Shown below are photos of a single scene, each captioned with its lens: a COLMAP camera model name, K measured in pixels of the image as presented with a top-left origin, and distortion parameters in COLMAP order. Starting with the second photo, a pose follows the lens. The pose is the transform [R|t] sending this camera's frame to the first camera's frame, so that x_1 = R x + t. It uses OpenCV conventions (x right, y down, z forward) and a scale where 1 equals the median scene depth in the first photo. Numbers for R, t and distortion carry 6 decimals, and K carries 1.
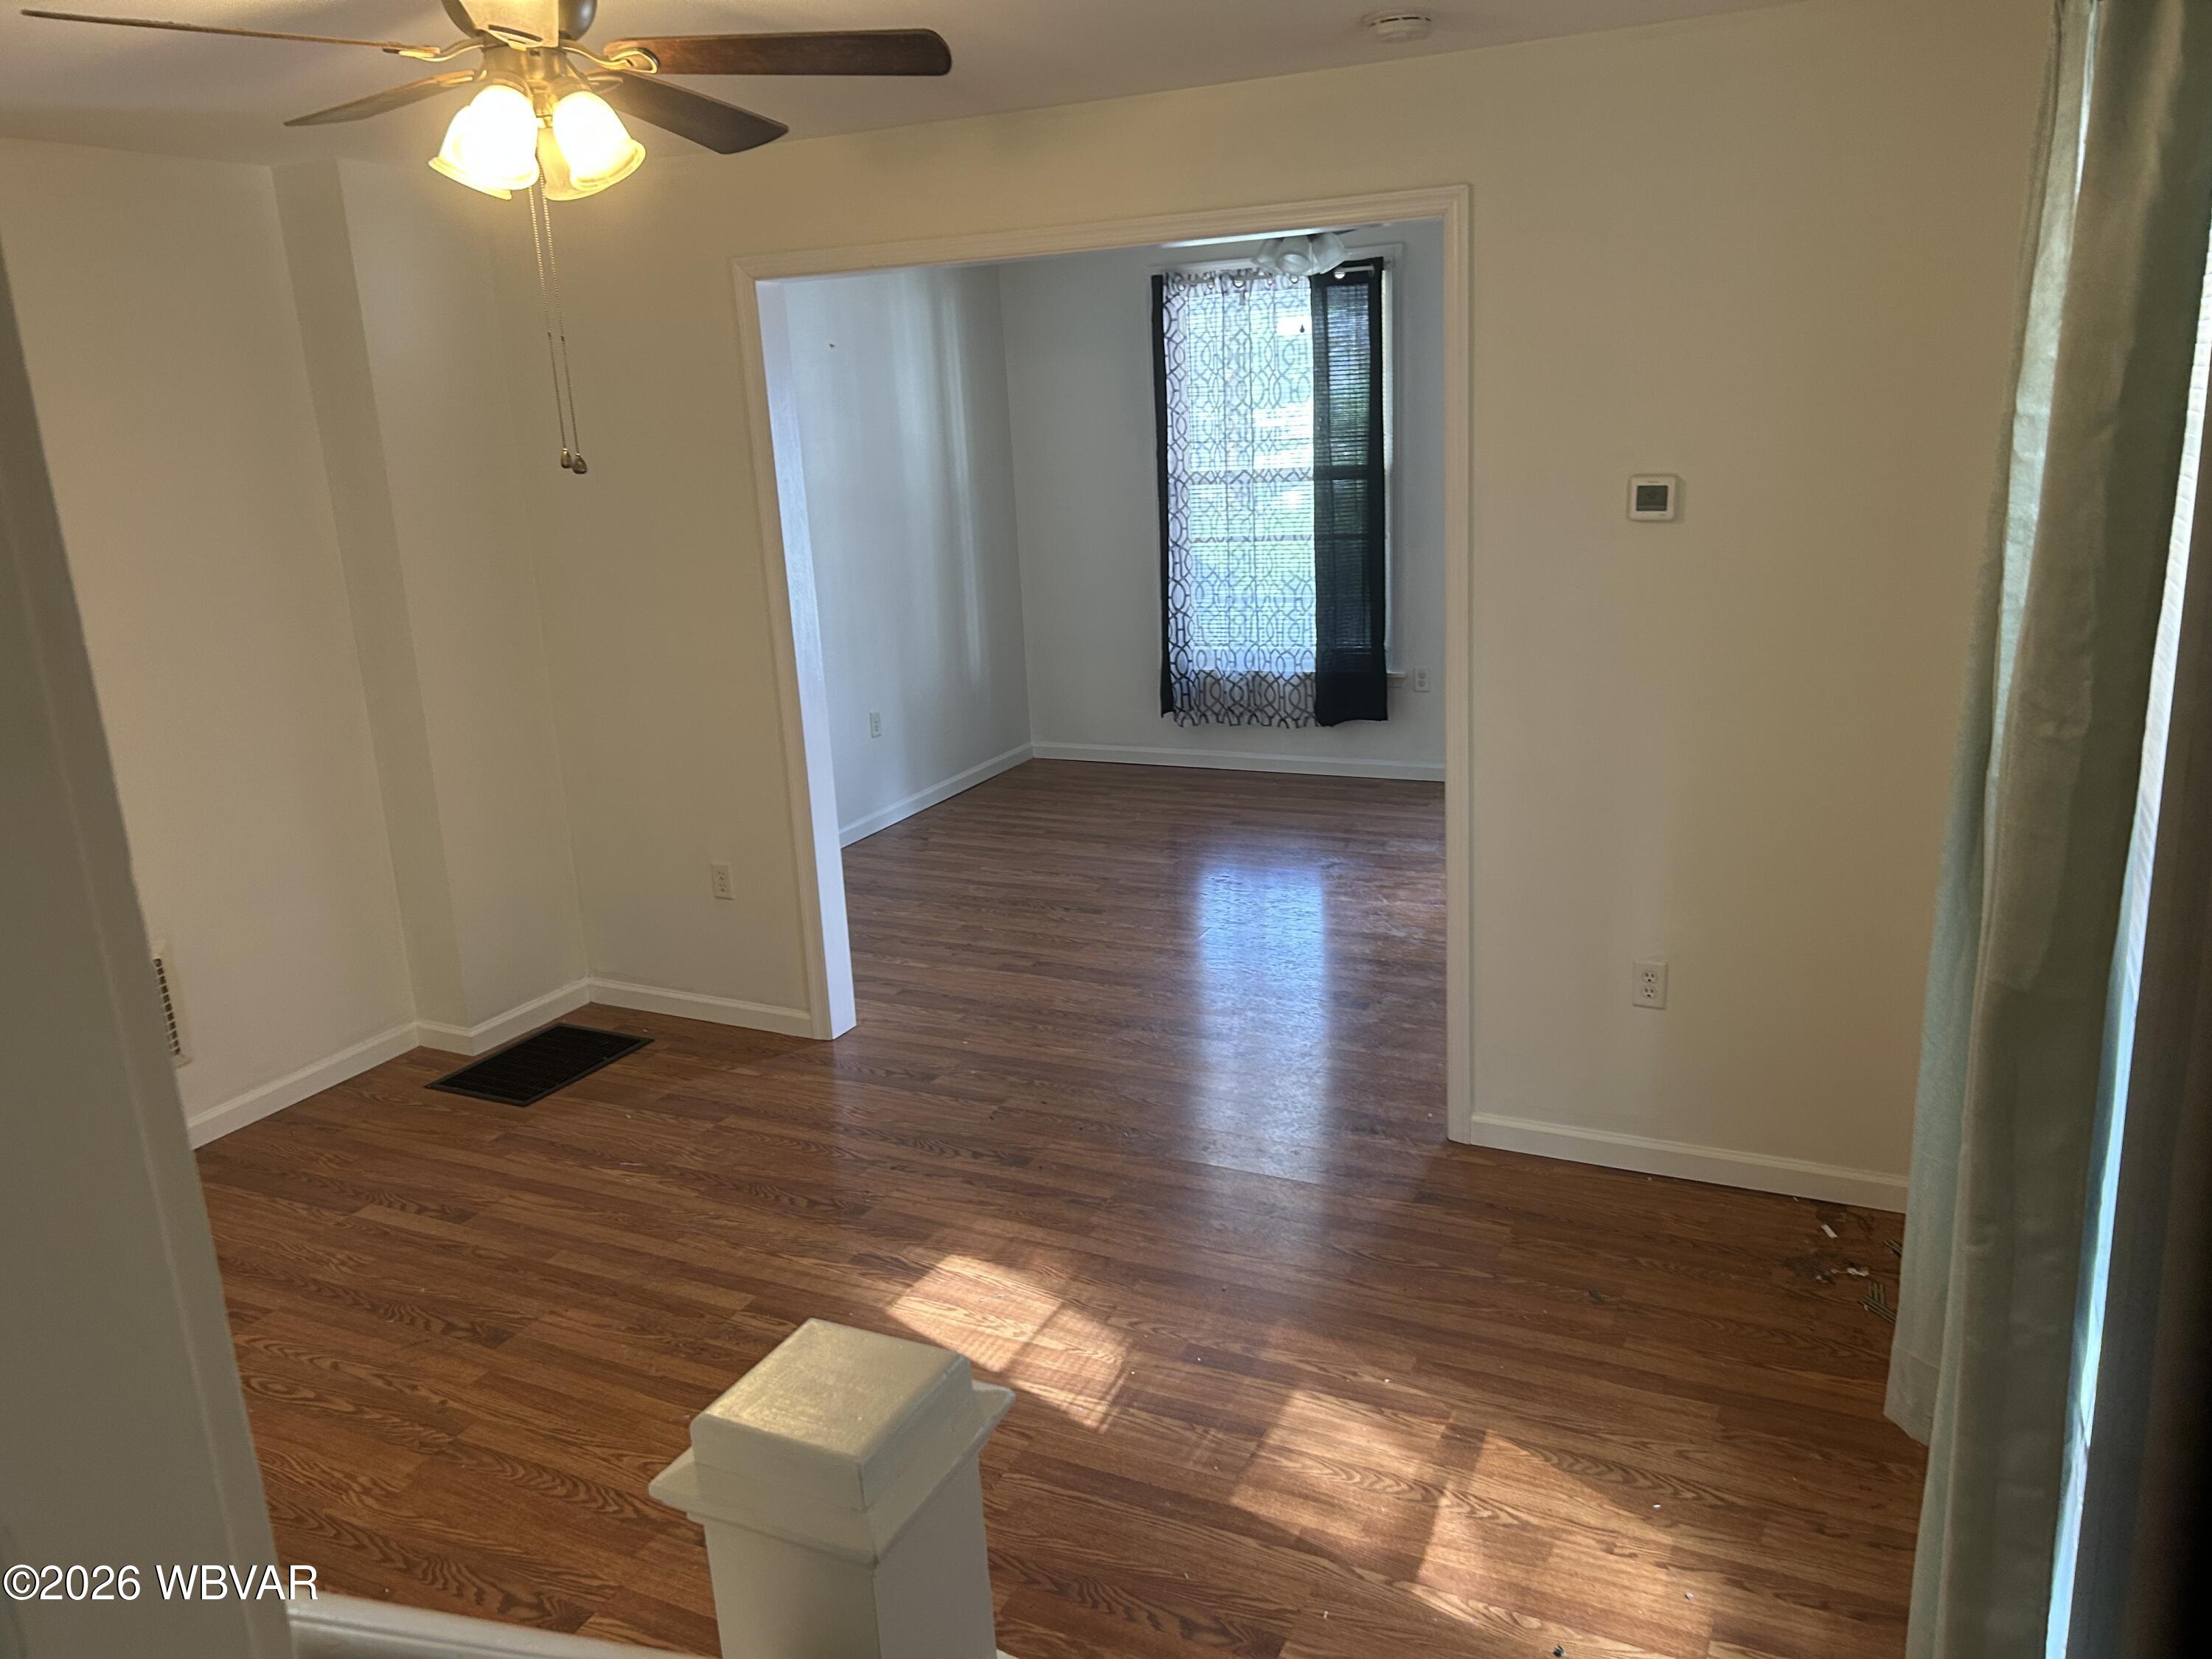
lens RADIAL K [[1680.3, 0, 1105.7], [0, 1680.3, 837.8], [0, 0, 1]] dist [0.037051, -0.021817]
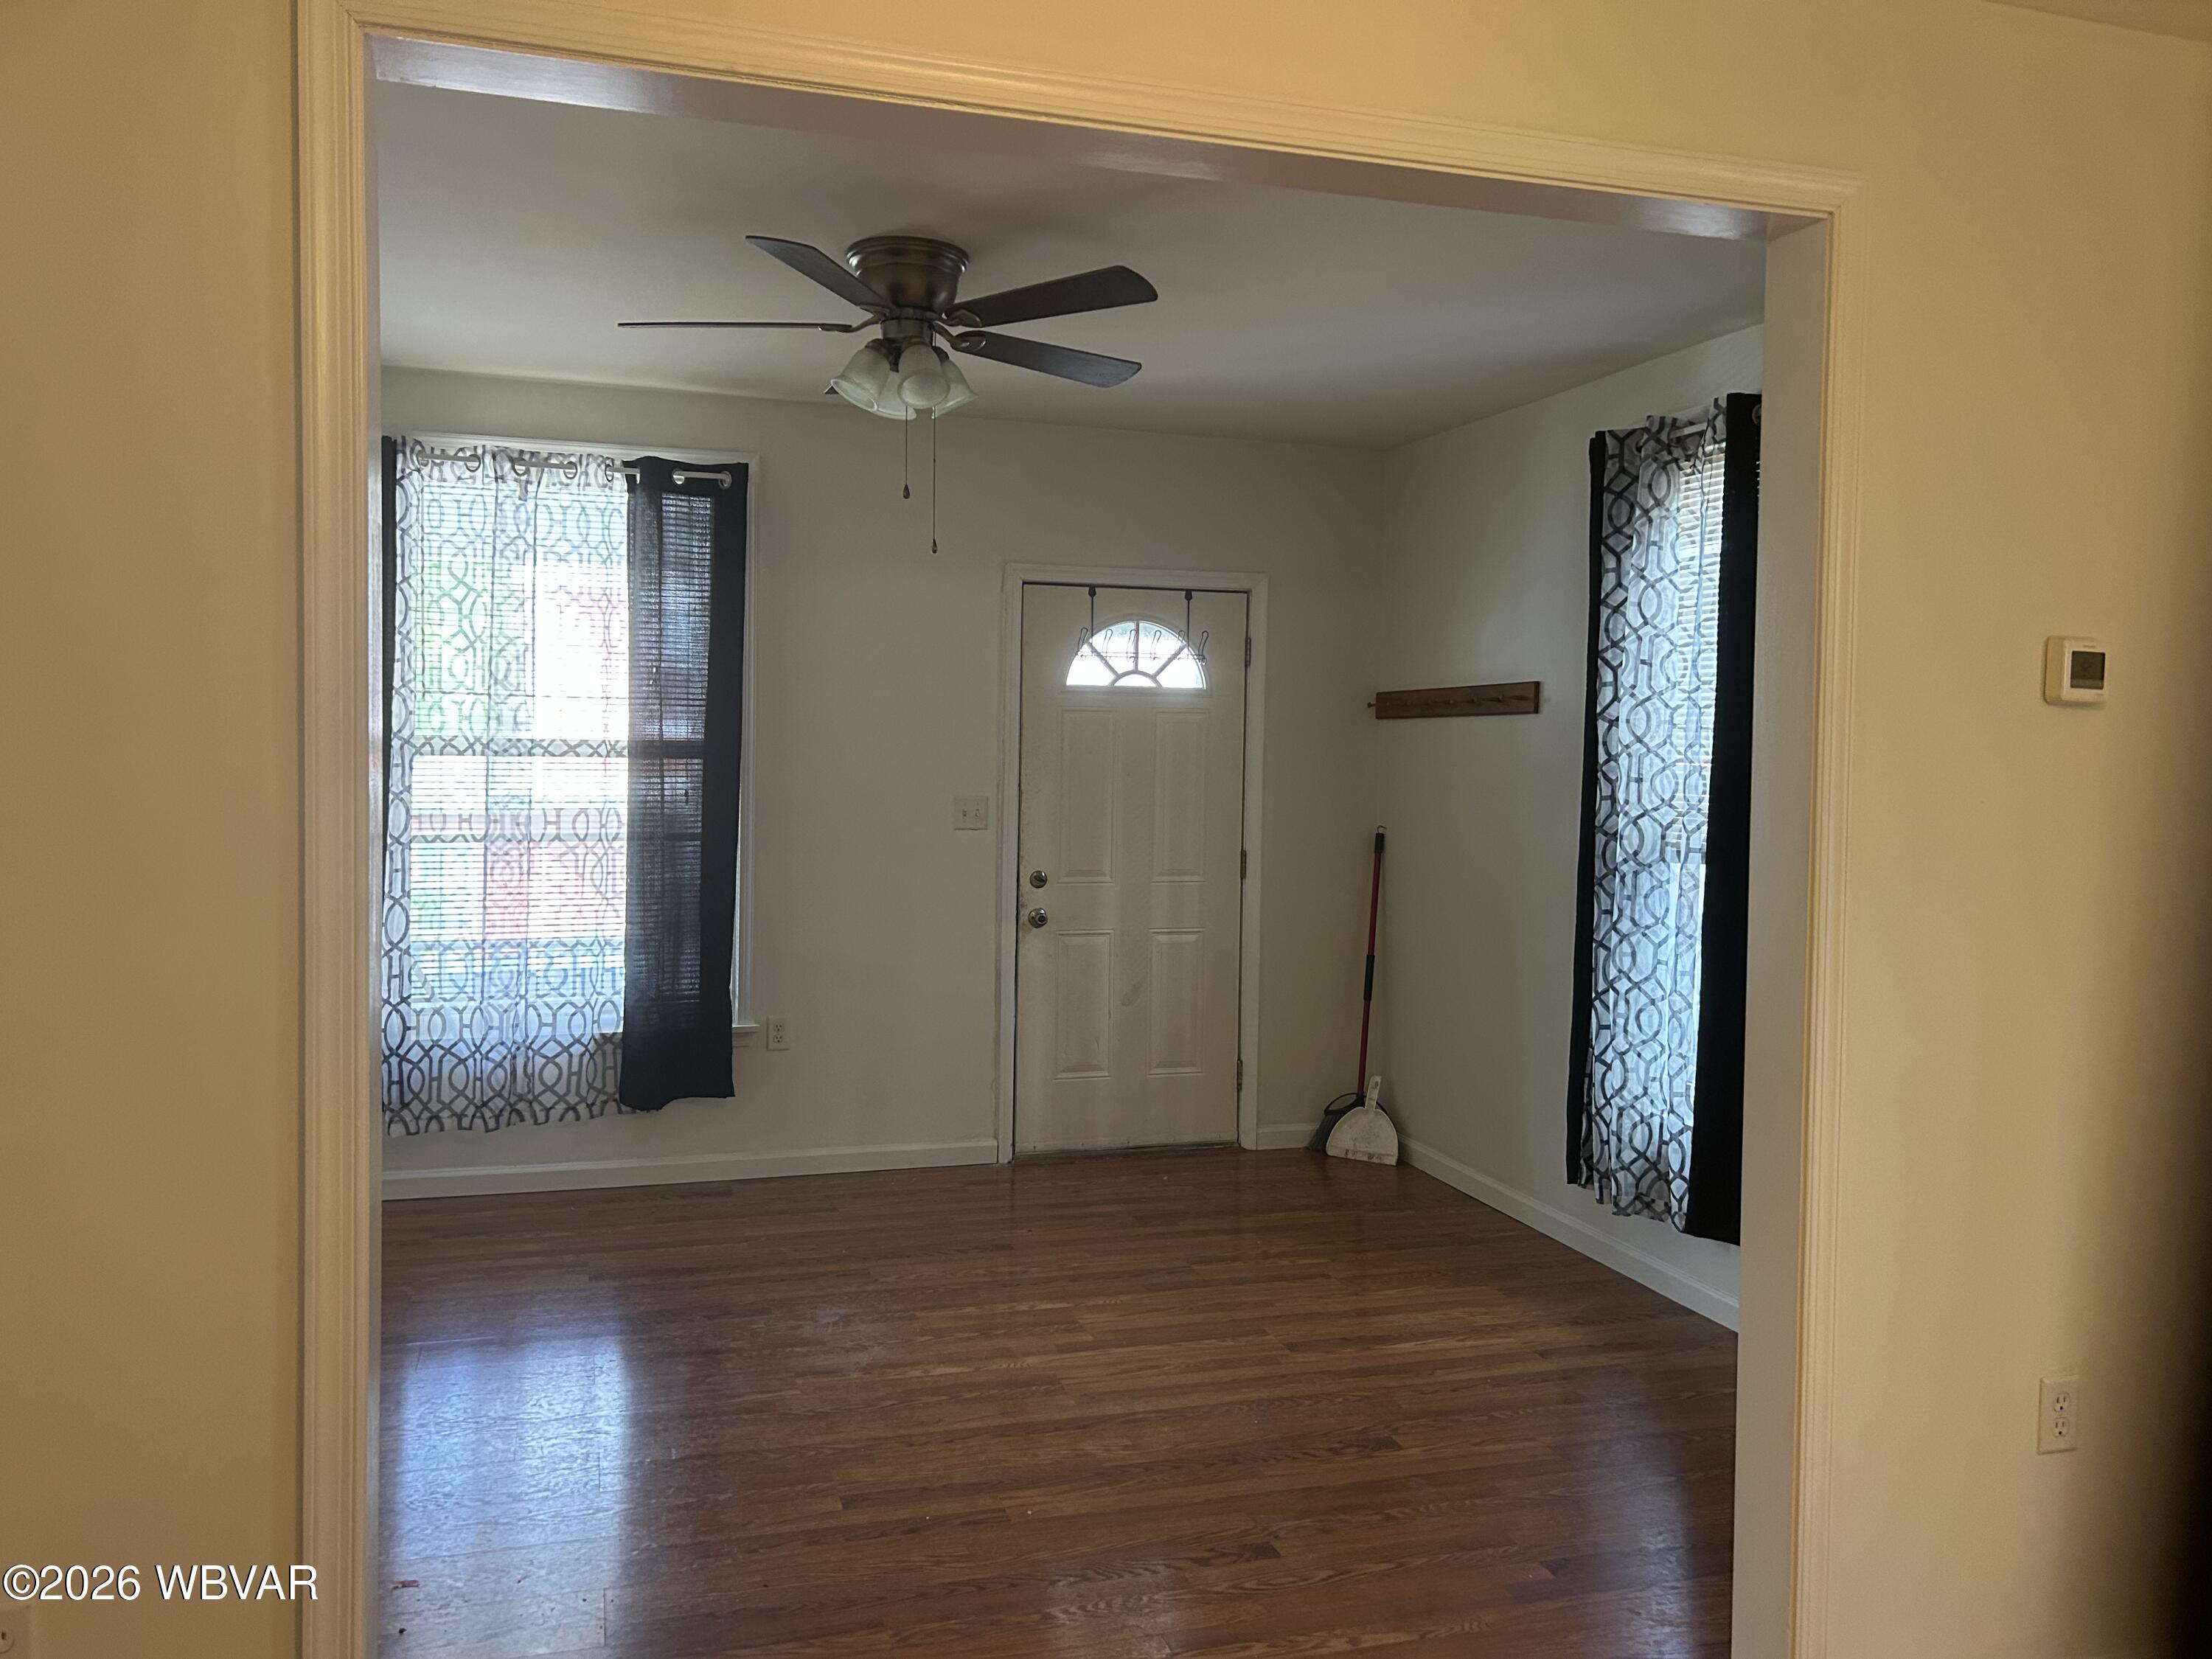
lens RADIAL K [[1680.3, 0, 1106.8], [0, 1680.3, 821.0], [0, 0, 1]] dist [0.037051, -0.021817]
pose [[0.736782, 0.041204, 0.674874, -0.197434], [0.120683, 0.974099, -0.191226, -0.028345], [-0.665273, 0.222338, 0.712726, 0.372217]]
